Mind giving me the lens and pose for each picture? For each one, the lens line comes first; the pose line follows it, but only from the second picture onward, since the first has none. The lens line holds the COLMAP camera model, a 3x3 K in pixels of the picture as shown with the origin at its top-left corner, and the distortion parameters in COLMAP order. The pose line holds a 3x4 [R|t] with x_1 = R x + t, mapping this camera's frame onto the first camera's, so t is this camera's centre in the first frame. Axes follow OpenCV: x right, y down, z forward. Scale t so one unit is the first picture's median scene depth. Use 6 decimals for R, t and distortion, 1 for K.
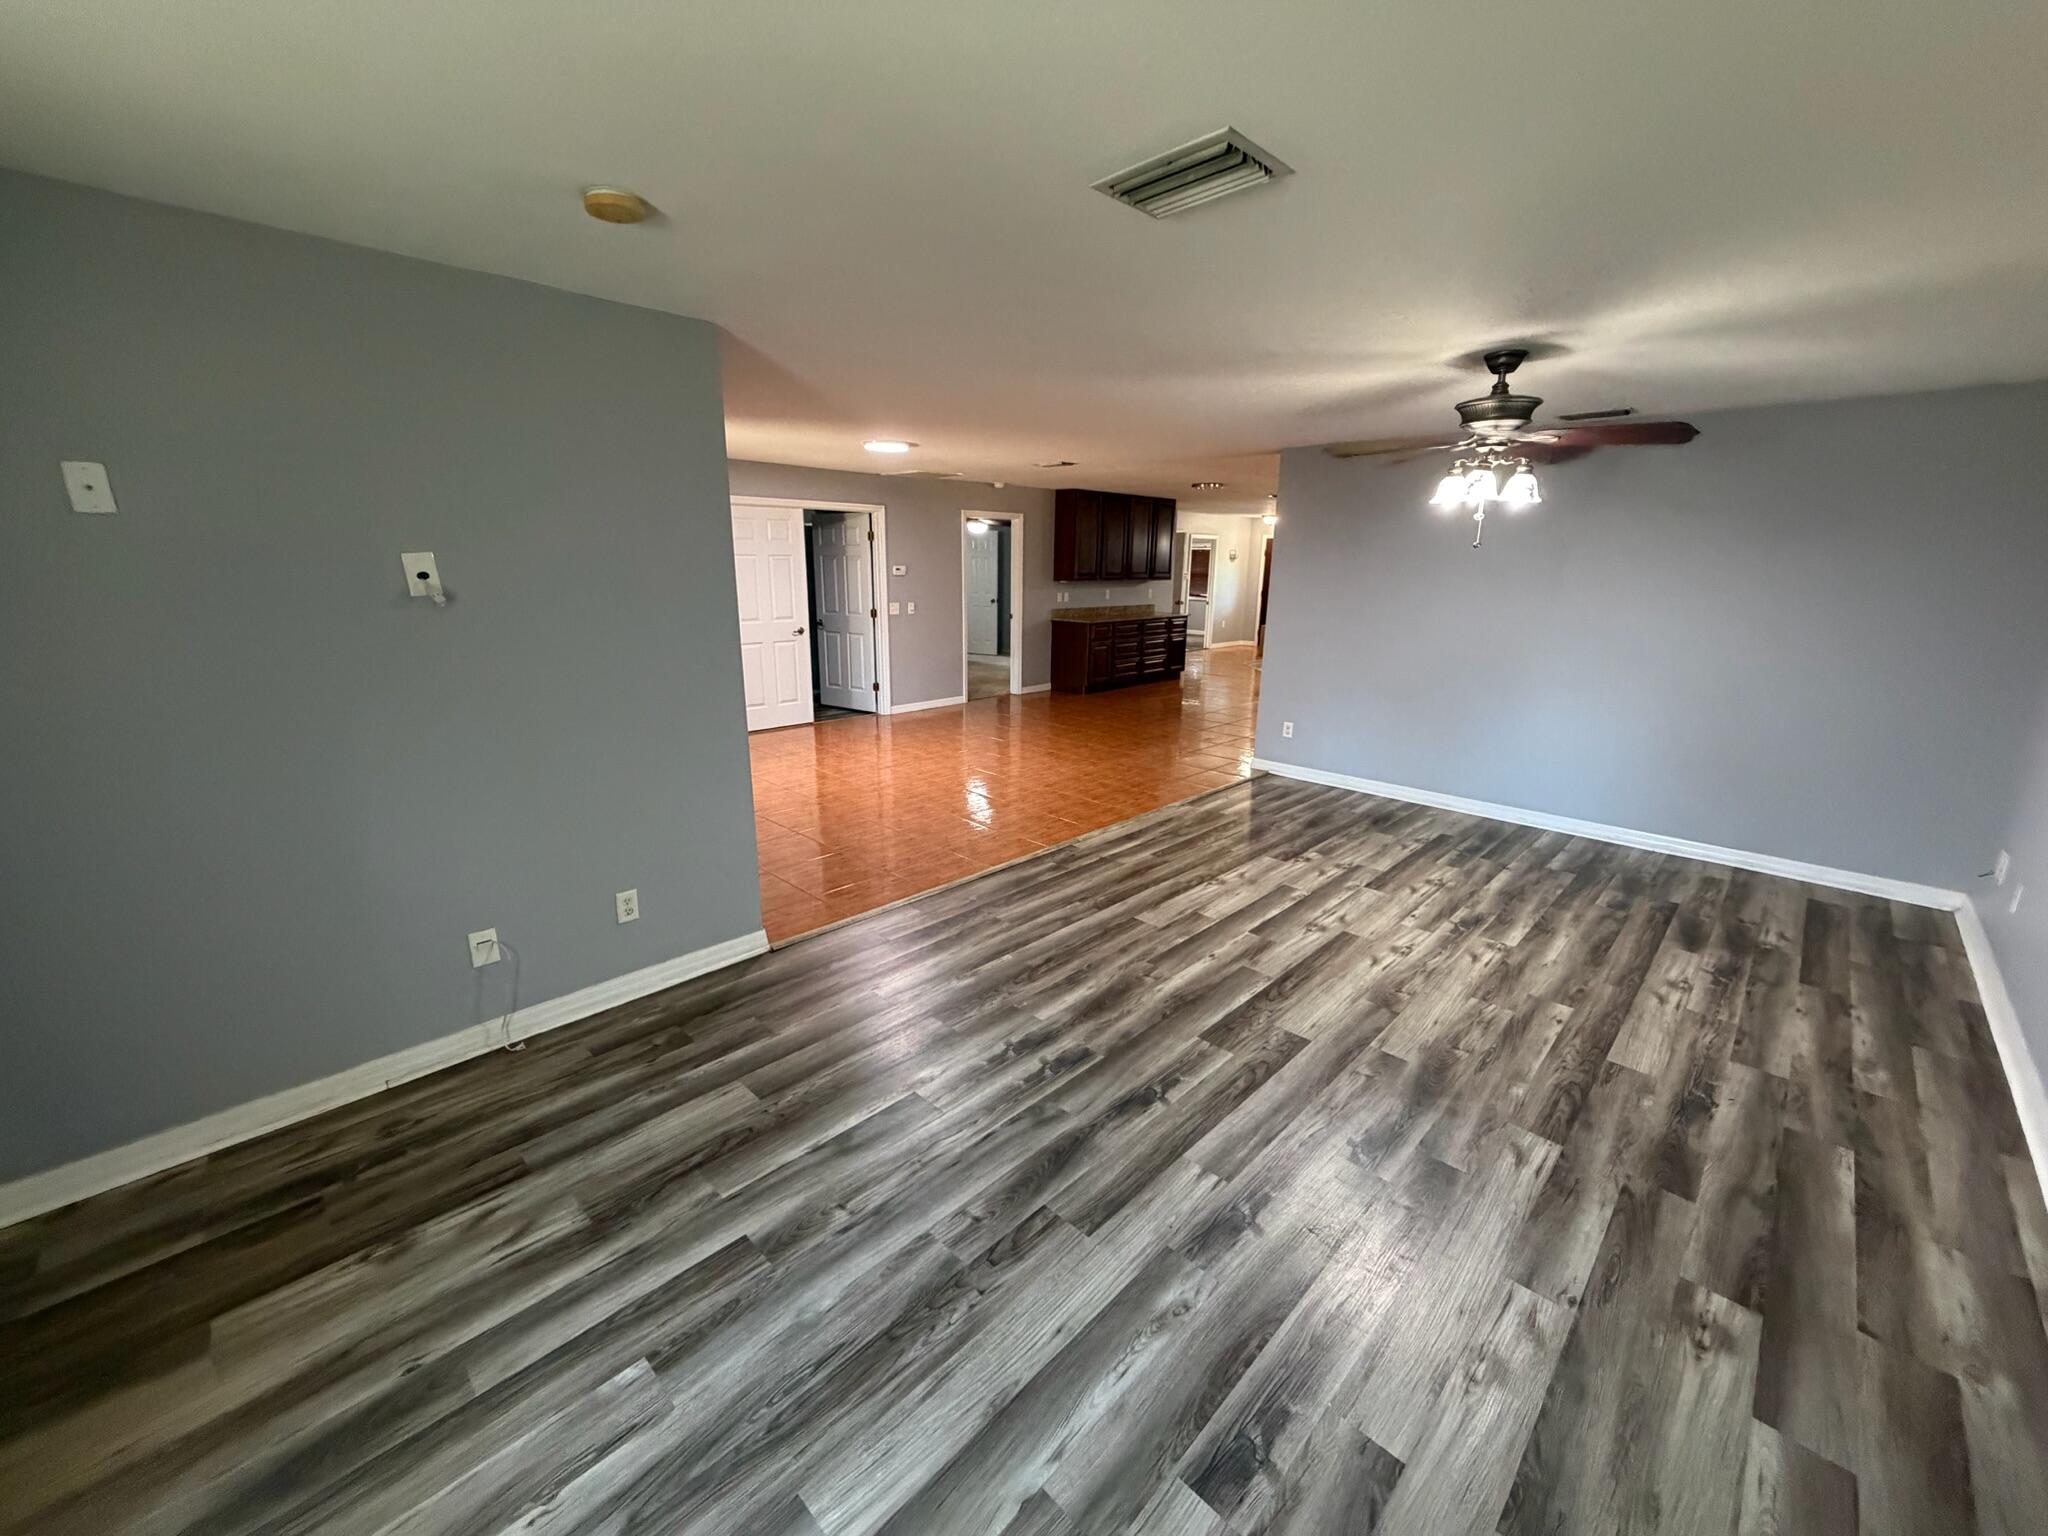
lens RADIAL K [[822.1, 0, 1016.5], [0, 822.1, 771.7], [0, 0, 1]] dist [0.000237, 0.000262]
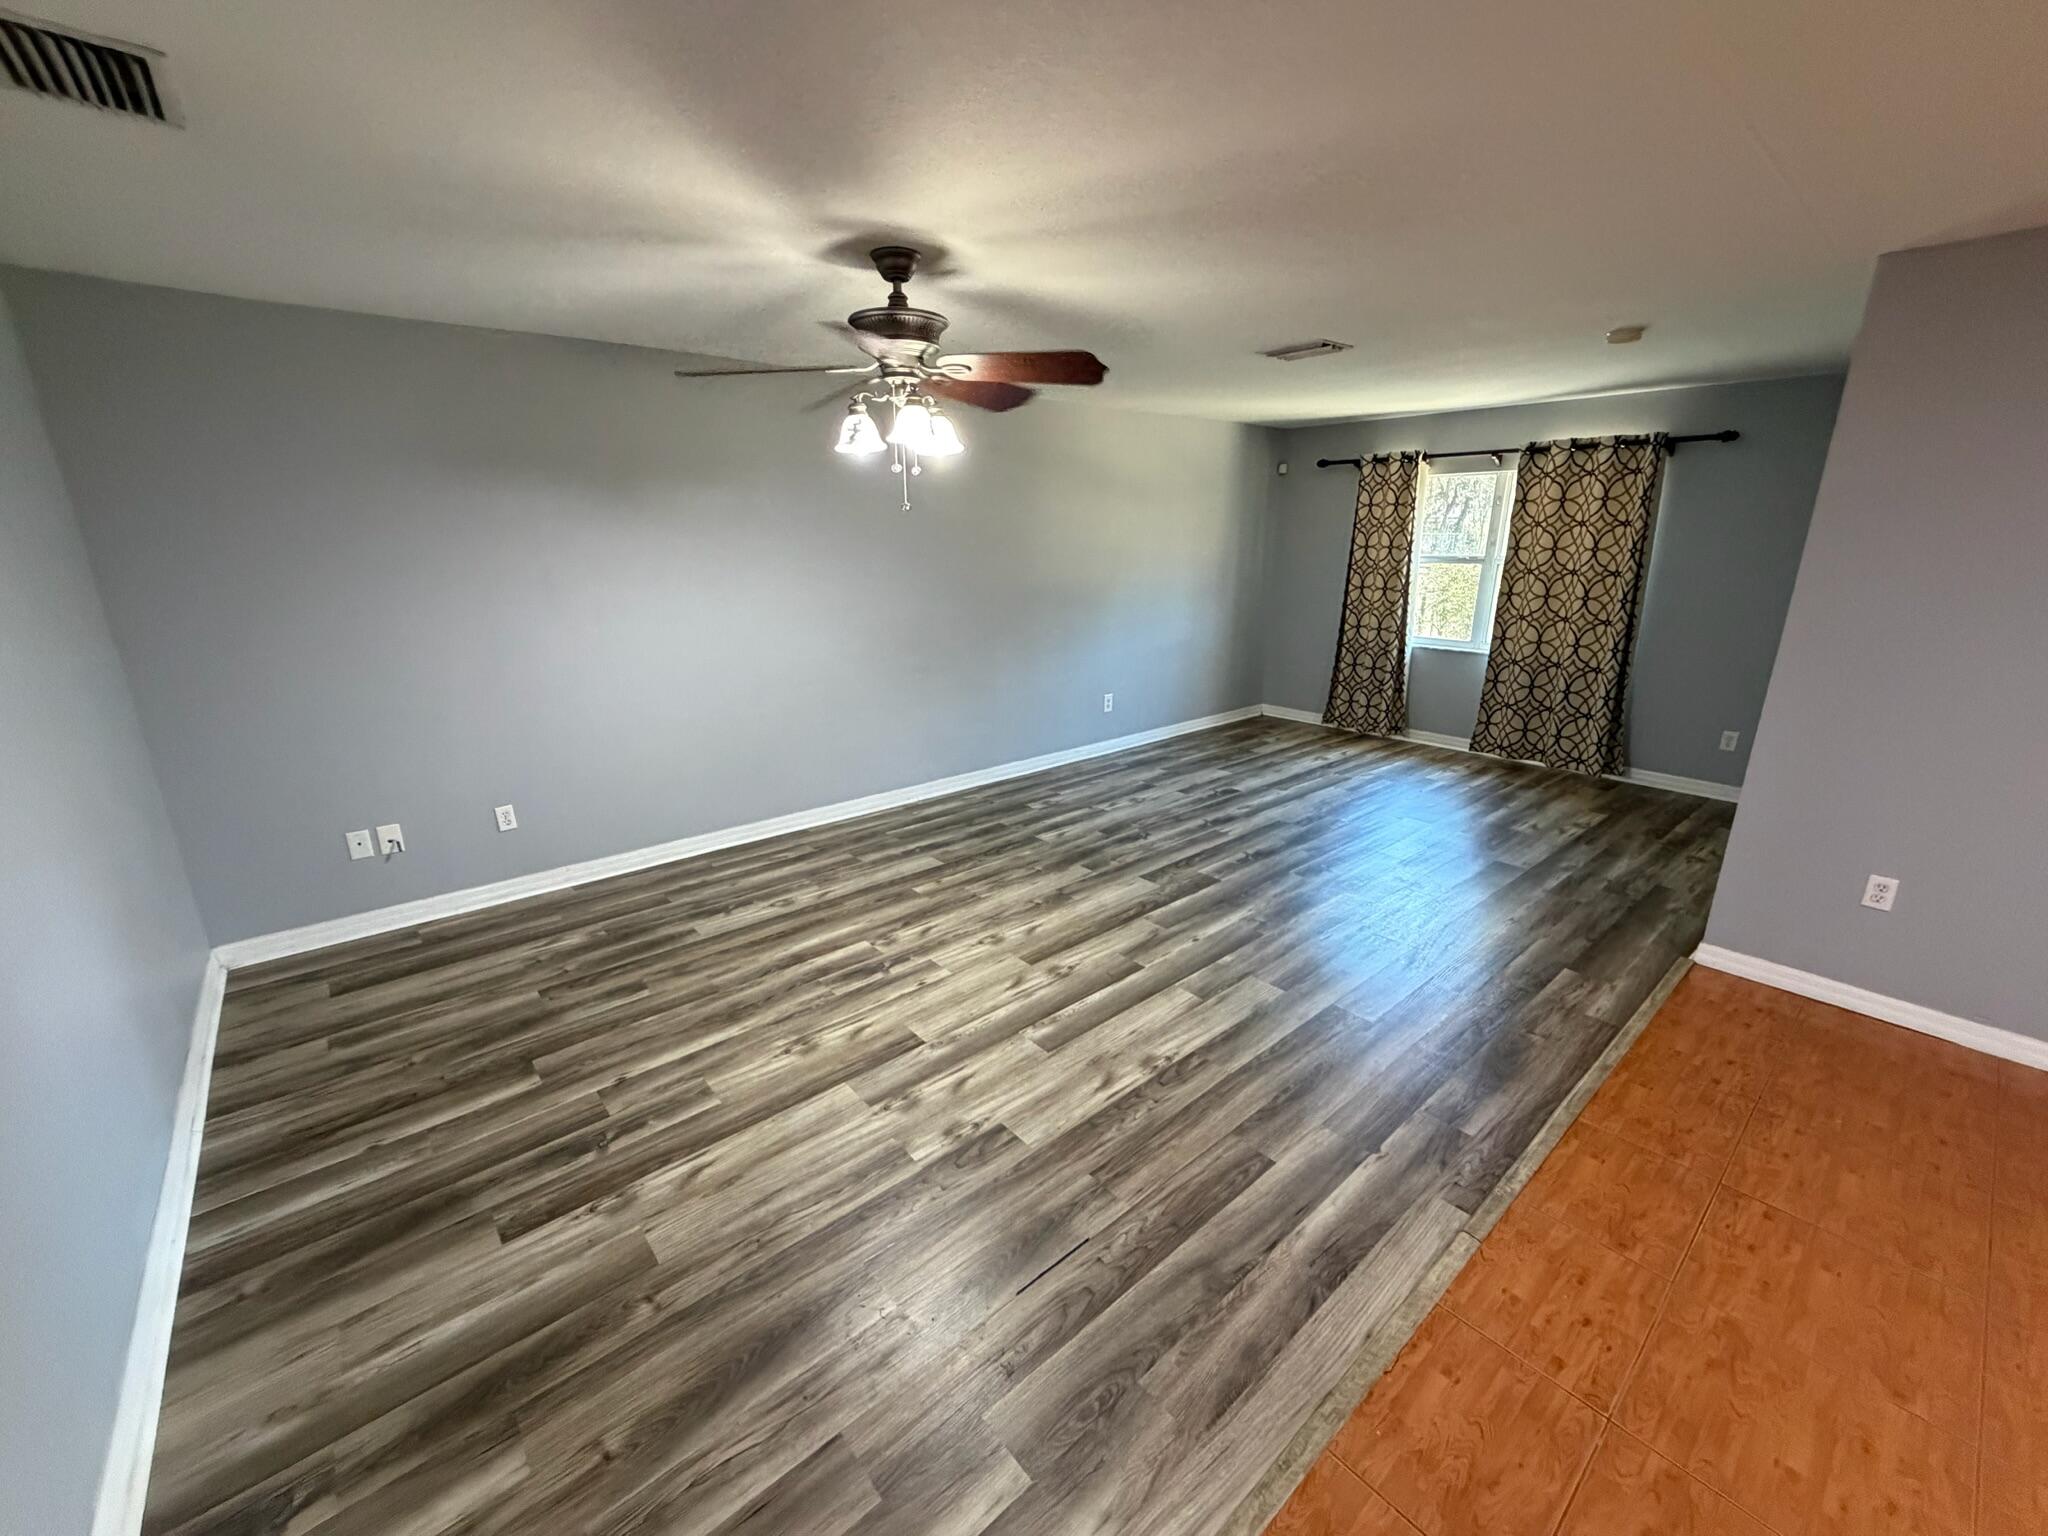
lens RADIAL K [[822.1, 0, 1016.5], [0, 822.1, 771.7], [0, 0, 1]] dist [0.000237, 0.000262]
pose [[-0.995689, -0.032331, 0.086939, 0.362647], [0.017033, 0.857616, 0.514009, -0.439384], [-0.091179, 0.513274, -0.853368, 1.708346]]
